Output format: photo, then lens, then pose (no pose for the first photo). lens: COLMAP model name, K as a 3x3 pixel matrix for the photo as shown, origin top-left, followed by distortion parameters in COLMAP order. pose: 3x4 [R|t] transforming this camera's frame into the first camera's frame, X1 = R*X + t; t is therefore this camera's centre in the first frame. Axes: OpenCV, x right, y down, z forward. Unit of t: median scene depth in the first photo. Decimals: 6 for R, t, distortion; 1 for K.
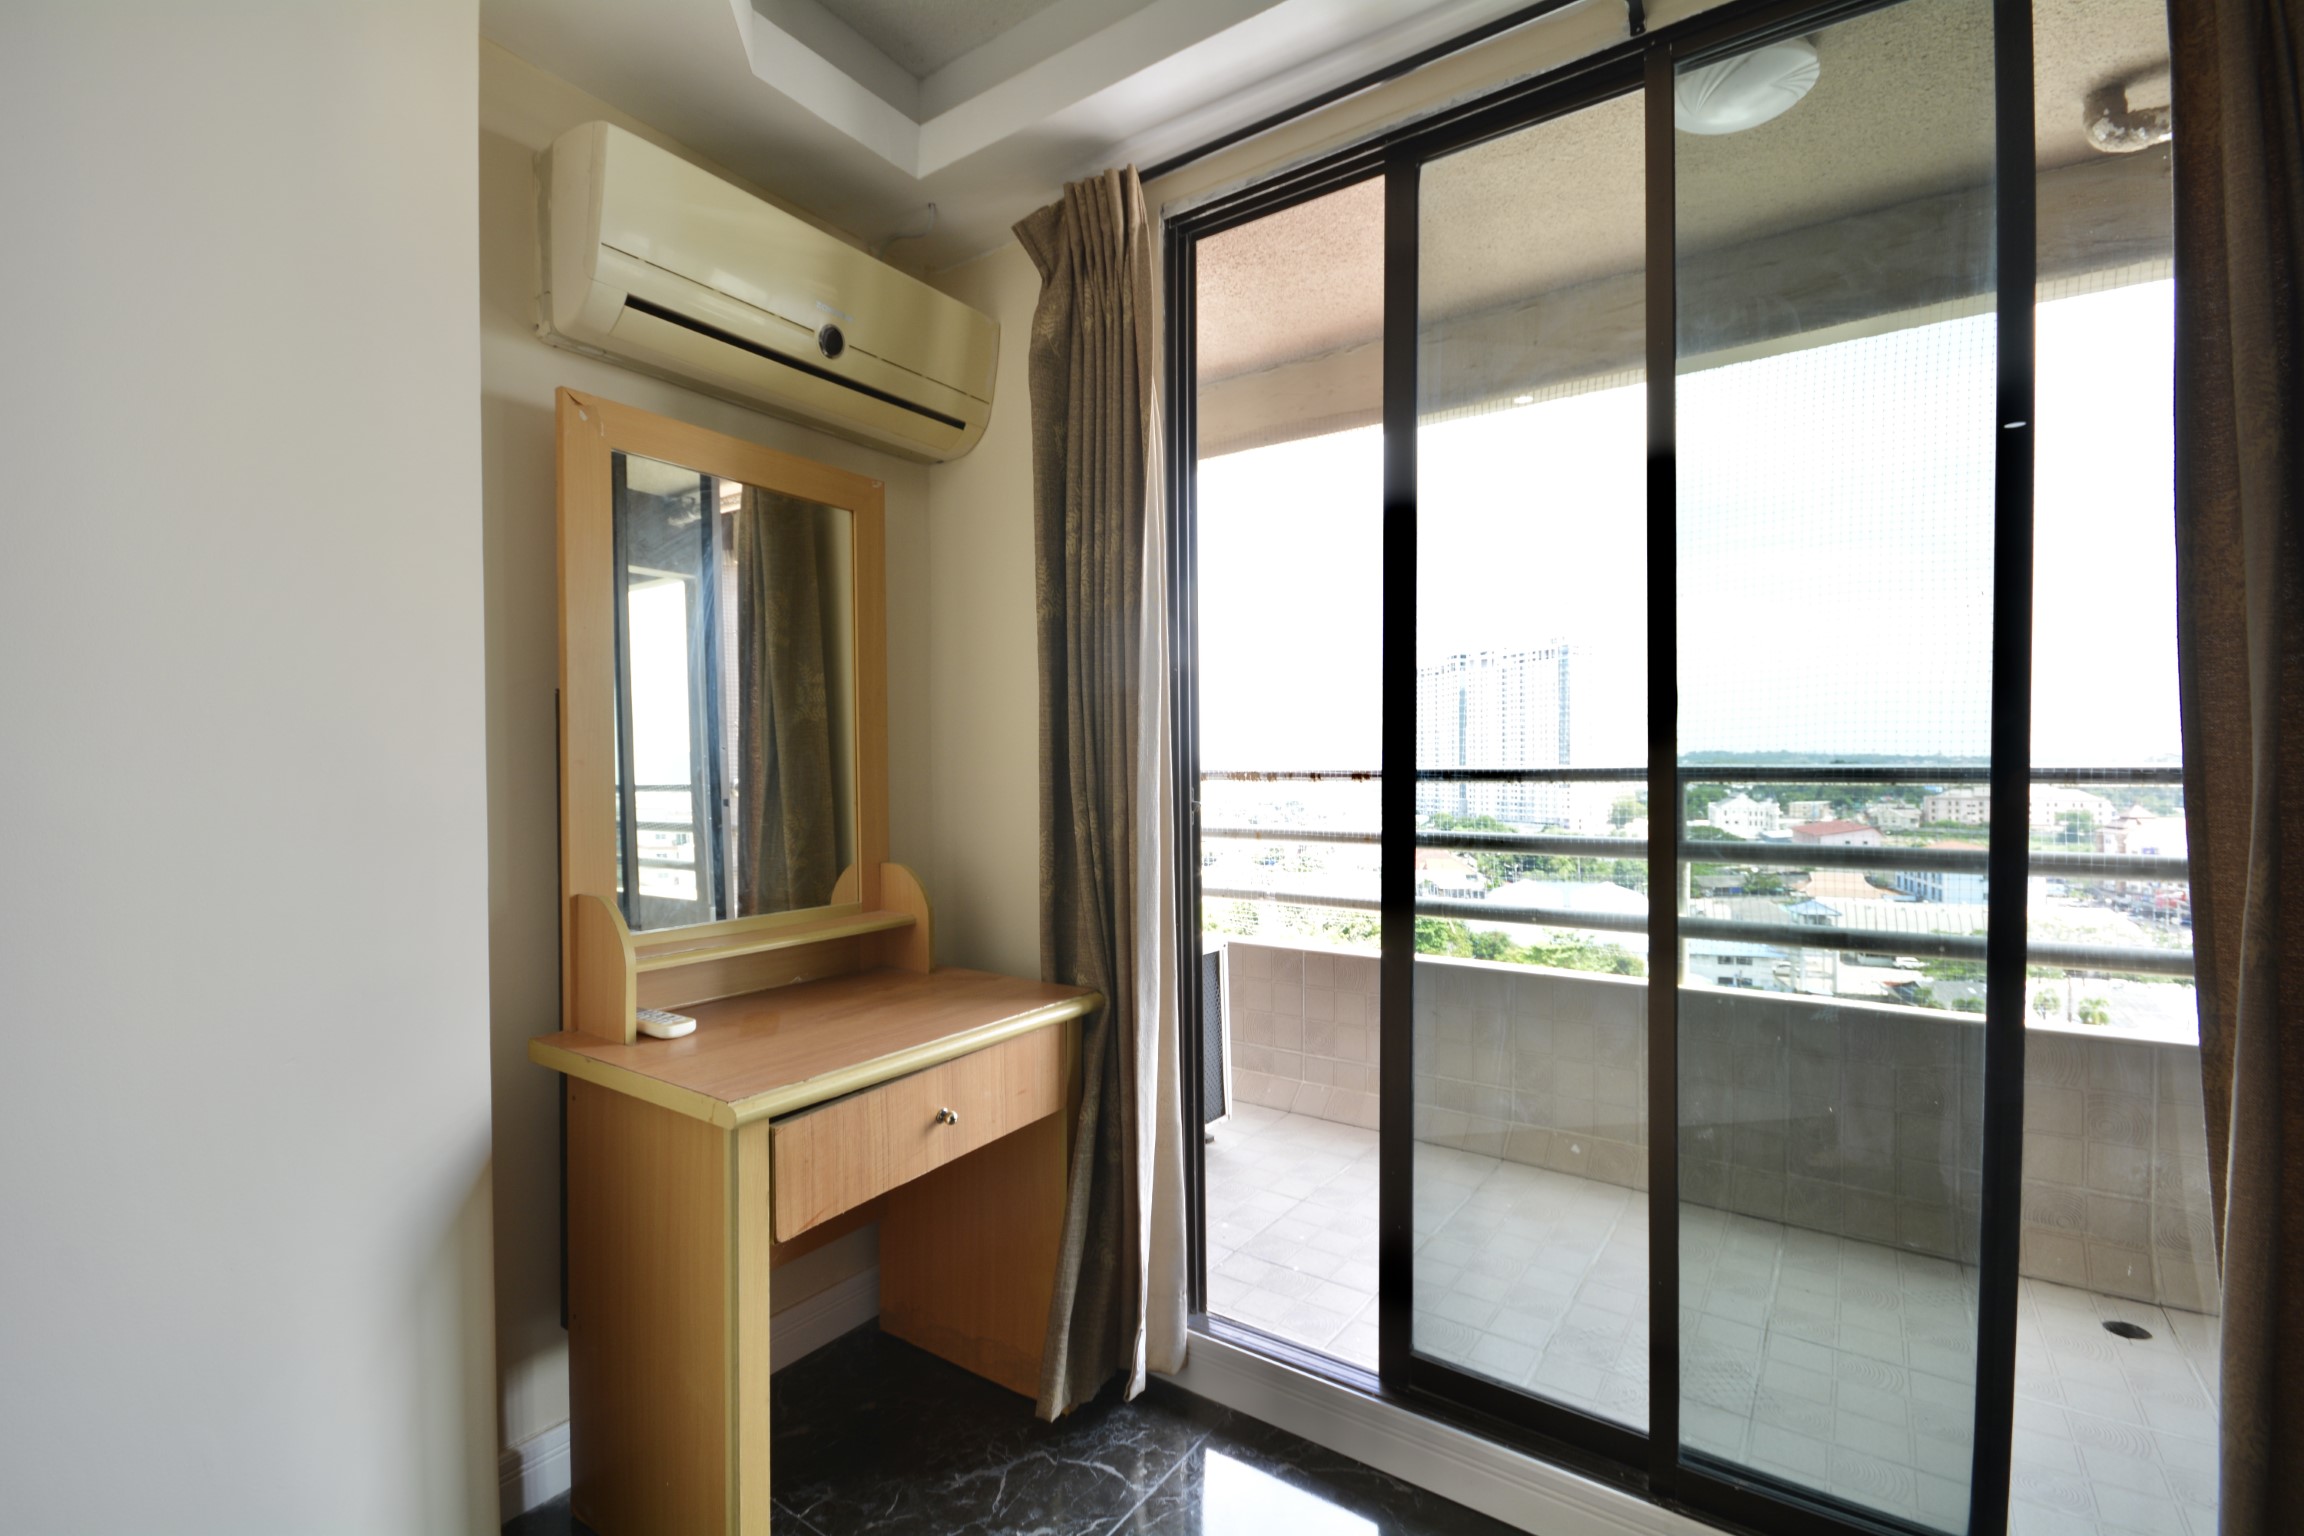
lens RADIAL K [[1012.8, 0, 1156.5], [0, 1012.8, 771.1], [0, 0, 1]] dist [0.010862, -0.013869]
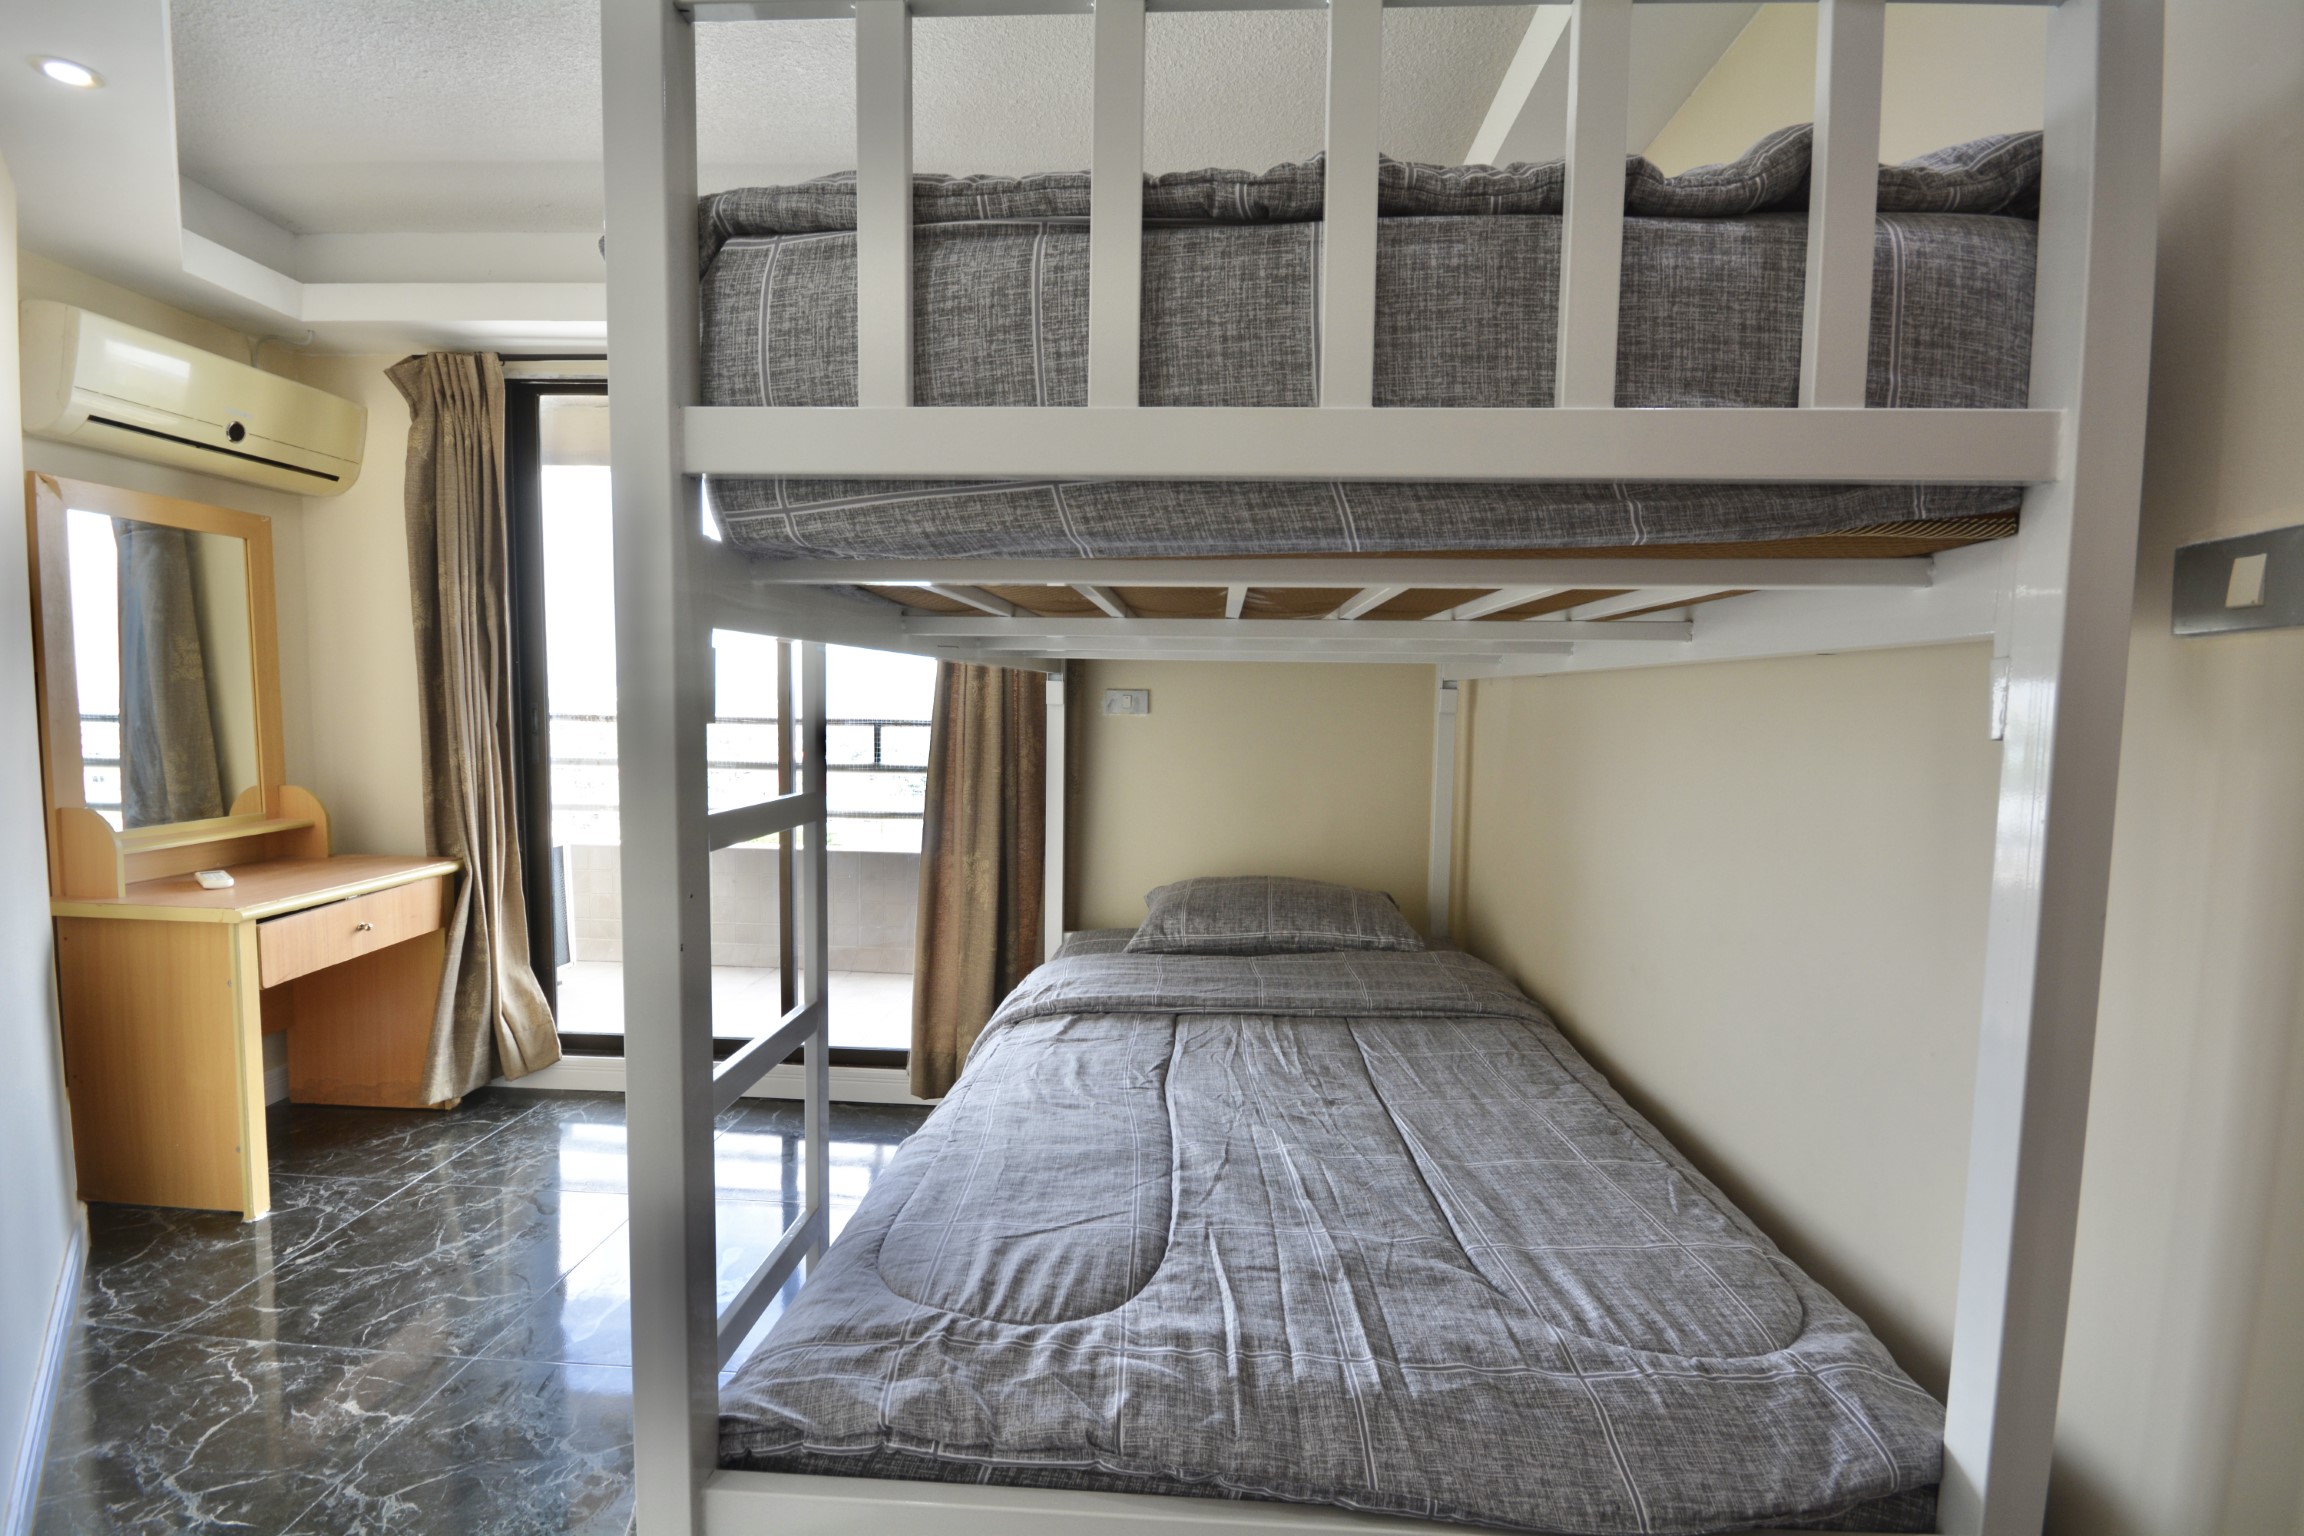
lens RADIAL K [[1012.8, 0, 1185.2], [0, 1012.8, 777.9], [0, 0, 1]] dist [0.010862, -0.013869]
pose [[0.832150, -0.022551, 0.554093, 0.003589], [-0.020413, 0.997250, 0.071244, -0.053367], [-0.554176, -0.070596, 0.829401, -1.004205]]
